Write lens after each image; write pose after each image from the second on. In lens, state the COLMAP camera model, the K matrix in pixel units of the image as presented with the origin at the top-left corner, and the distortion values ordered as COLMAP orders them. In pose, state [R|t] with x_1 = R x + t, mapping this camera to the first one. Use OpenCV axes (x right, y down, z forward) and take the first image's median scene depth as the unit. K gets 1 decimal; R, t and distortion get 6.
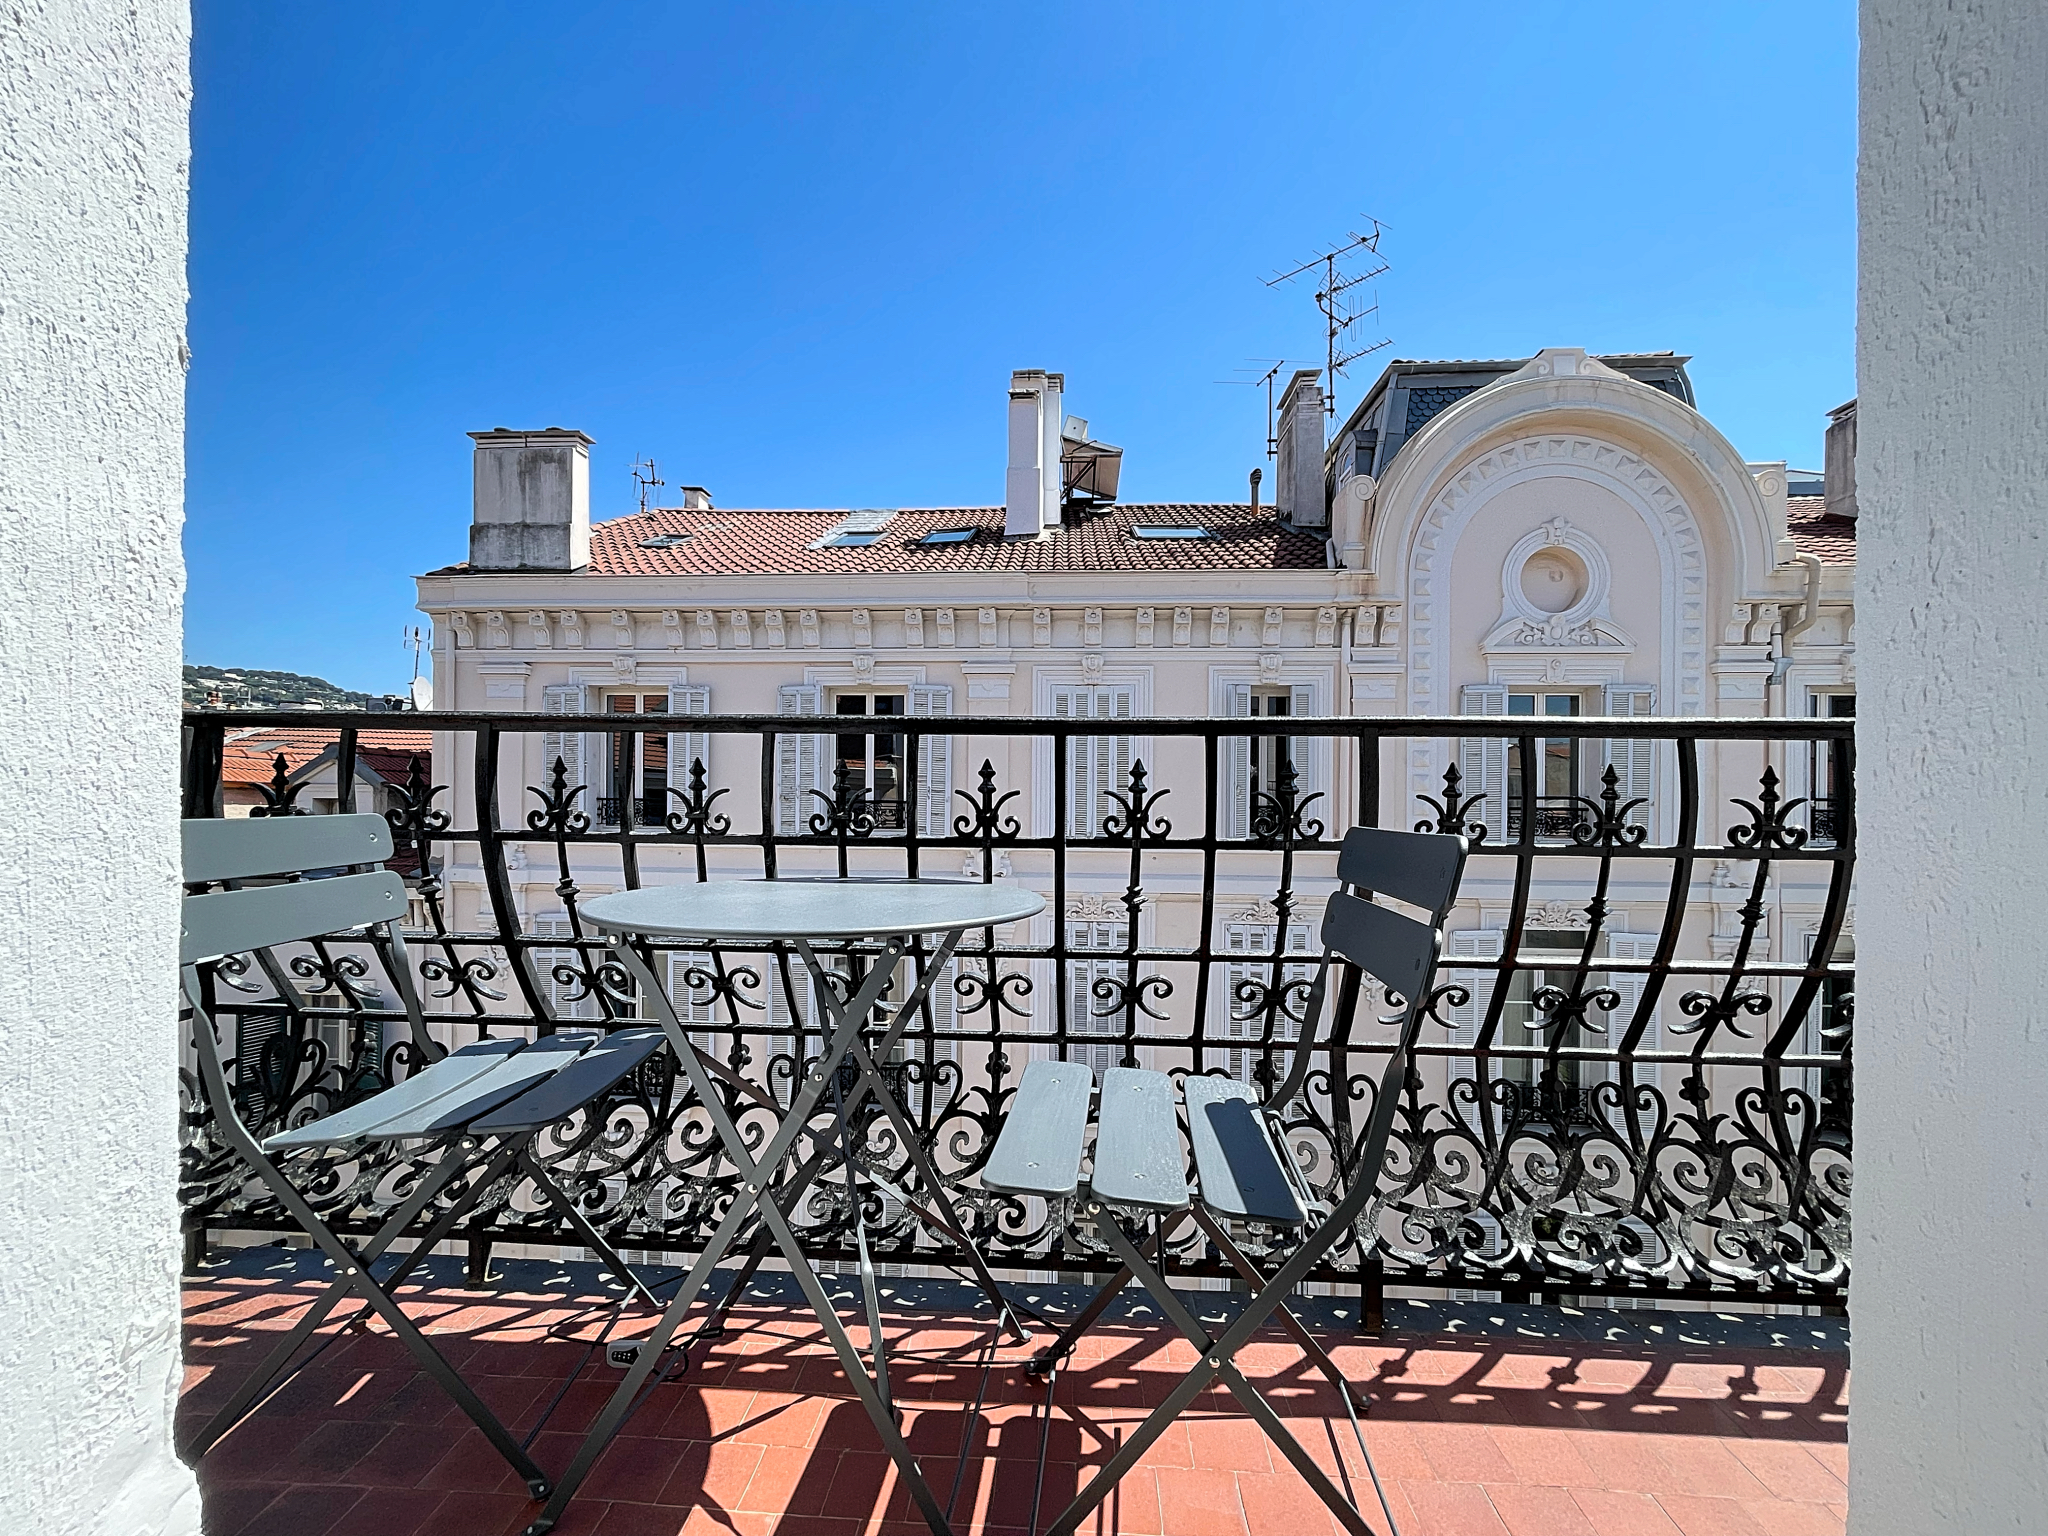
lens RADIAL K [[810.8, 0, 1024.0], [0, 810.8, 768.0], [0, 0, 1]] dist [0.003060, 0.000162]
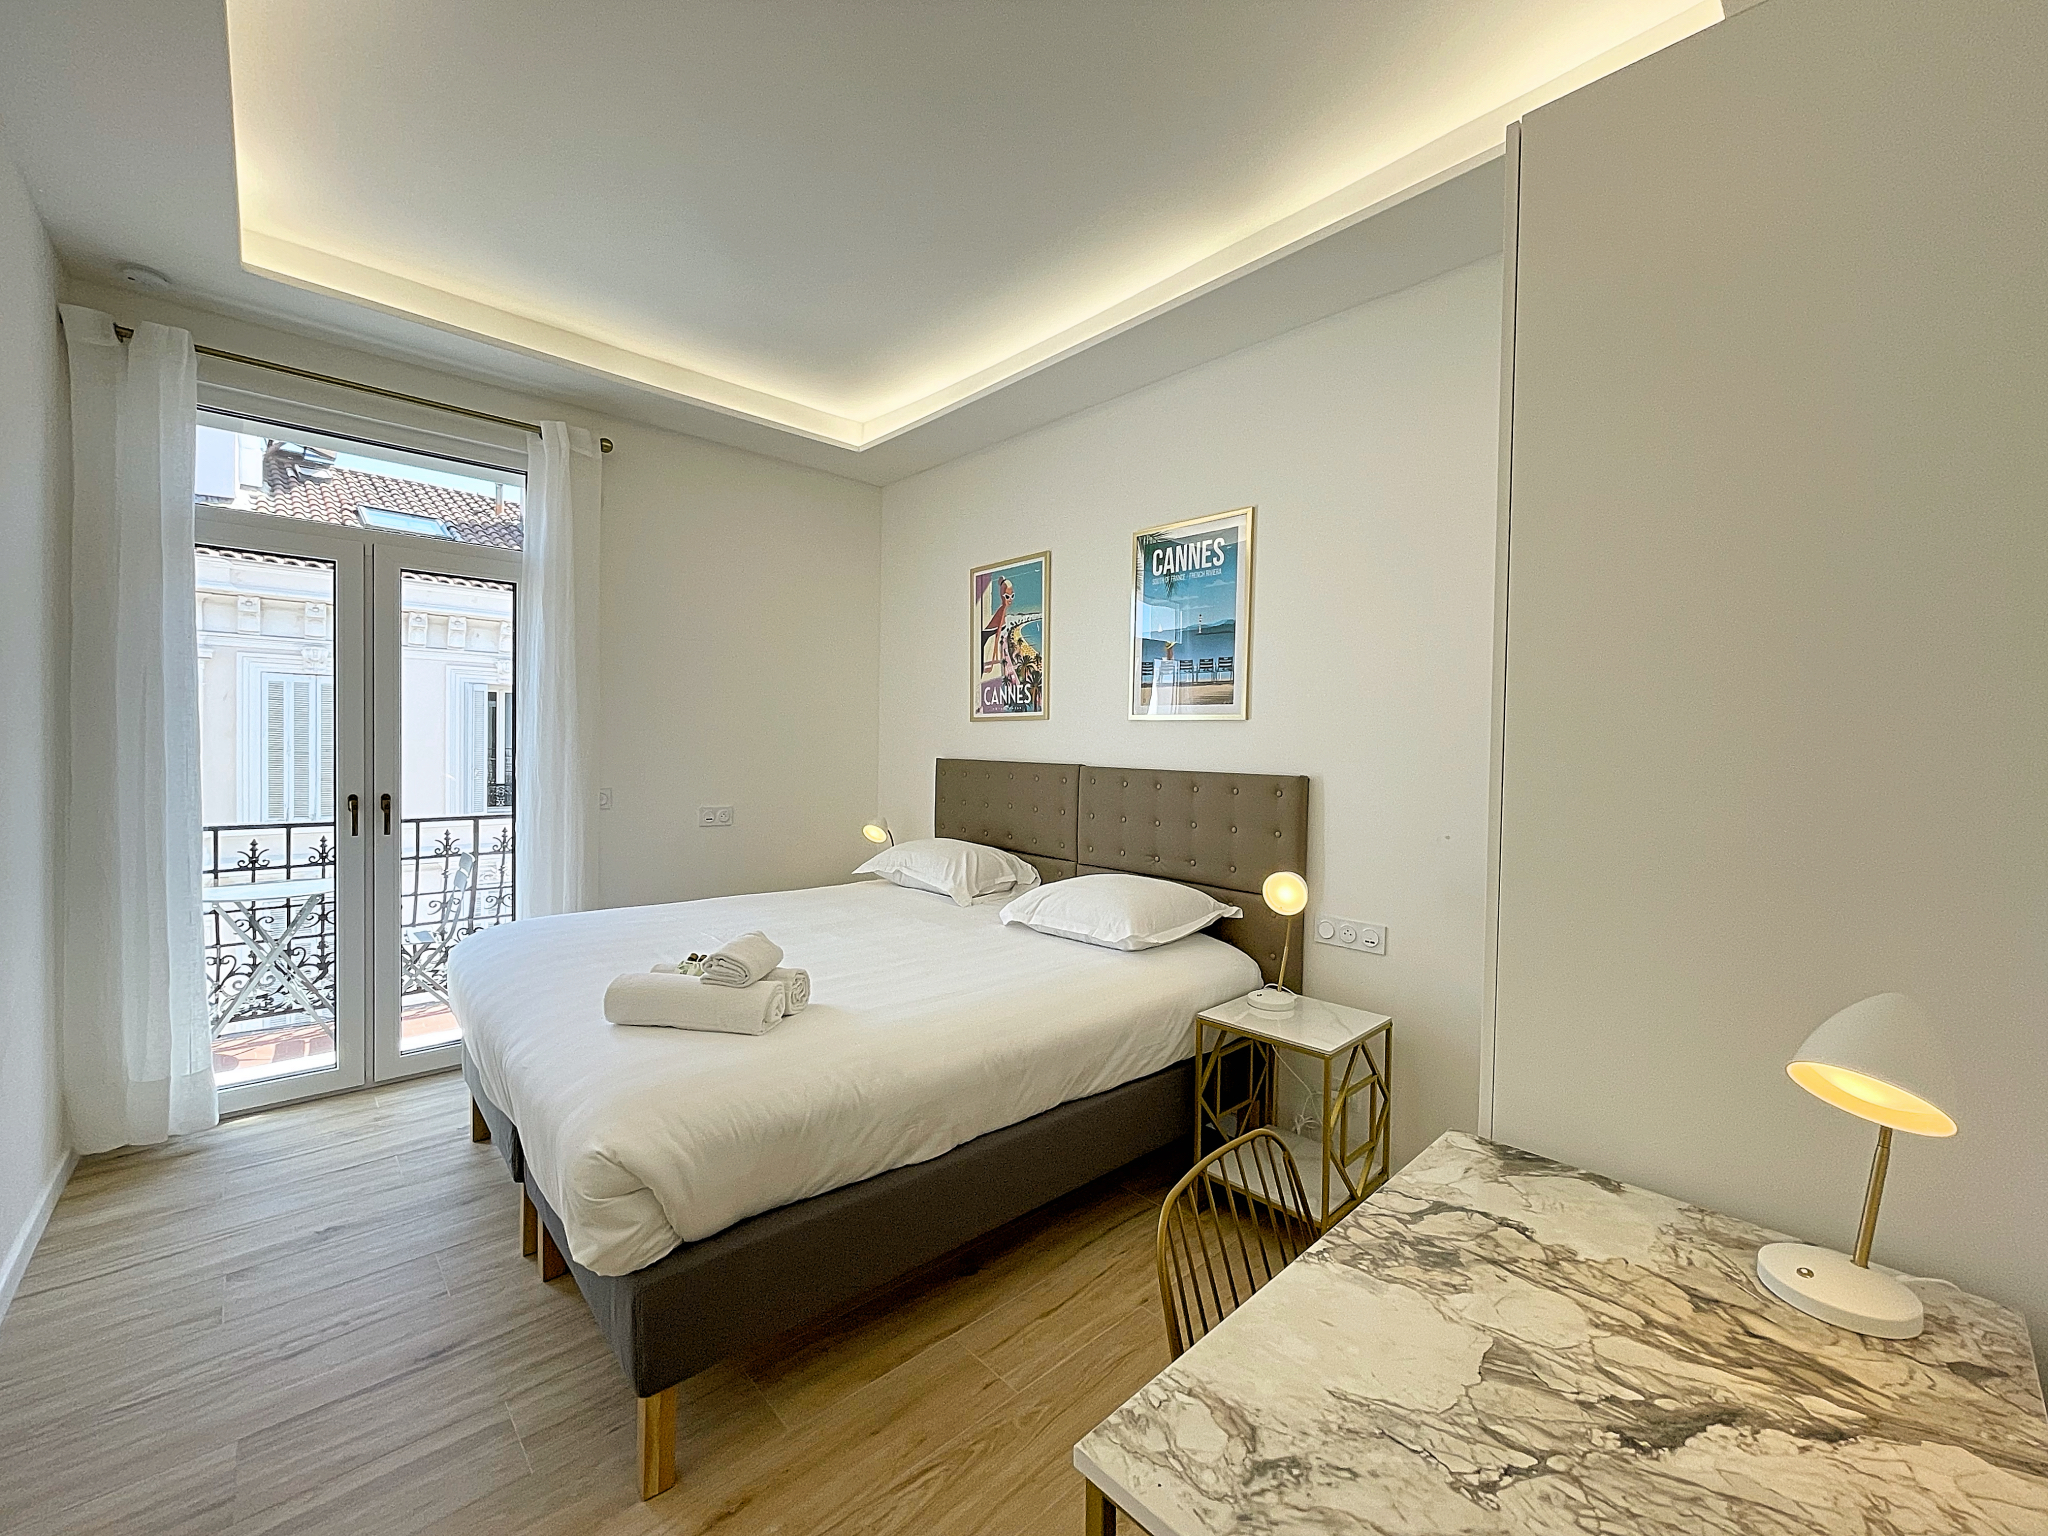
lens RADIAL K [[810.8, 0, 1024.0], [0, 810.8, 768.0], [0, 0, 1]] dist [0.003060, 0.000162]
pose [[0.695409, -0.010009, 0.718545, -0.029591], [-0.035940, 0.998167, 0.048687, -0.068302], [-0.717715, -0.059682, 0.693774, -0.395292]]
